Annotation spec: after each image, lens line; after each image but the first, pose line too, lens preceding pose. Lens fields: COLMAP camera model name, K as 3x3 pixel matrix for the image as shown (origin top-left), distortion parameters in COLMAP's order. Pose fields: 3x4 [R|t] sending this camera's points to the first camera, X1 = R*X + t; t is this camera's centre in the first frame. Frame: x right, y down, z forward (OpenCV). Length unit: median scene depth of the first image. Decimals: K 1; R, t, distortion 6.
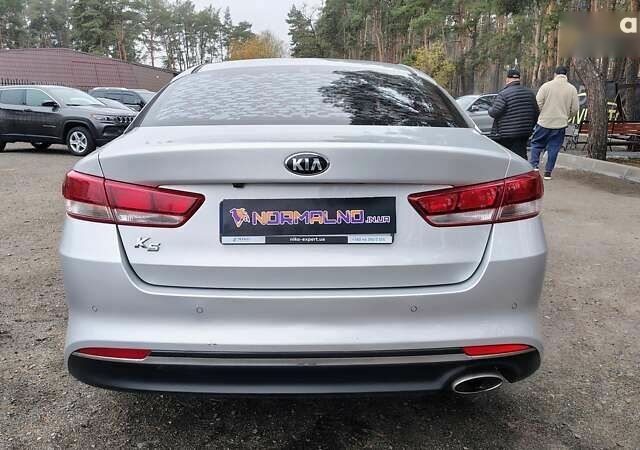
lens RADIAL K [[537.4, 0, 312.5], [0, 537.4, 225.3], [0, 0, 1]] dist [0.016472, -0.000576]
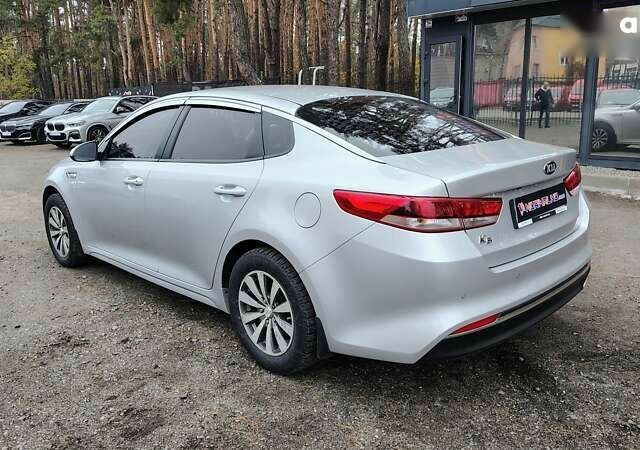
lens RADIAL K [[537.4, 0, 312.5], [0, 537.4, 225.3], [0, 0, 1]] dist [0.016472, -0.000576]
pose [[0.735875, -0.178677, 0.653118, -1.215534], [0.175488, 0.981925, 0.070907, -0.140042], [-0.653982, 0.062435, 0.753929, 0.196153]]
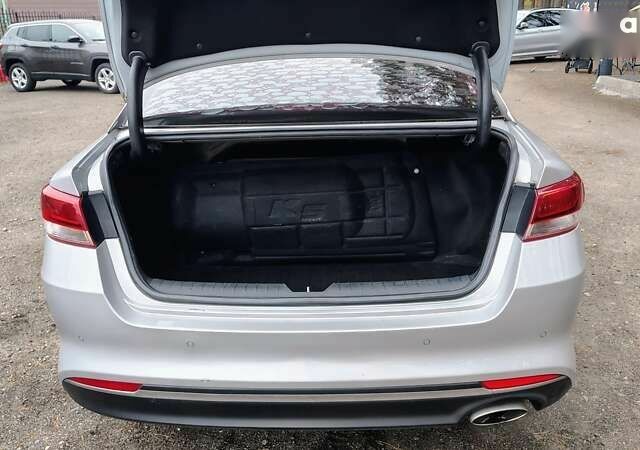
lens RADIAL K [[541.5, 0, 320.0], [0, 541.5, 225.0], [0, 0, 1]] dist [-0.001474, 0.003863]
pose [[0.998025, -0.009302, -0.062123, 0.052485], [0.017870, 0.990154, 0.138834, -0.126084], [0.060219, -0.139670, 0.988365, 0.100444]]
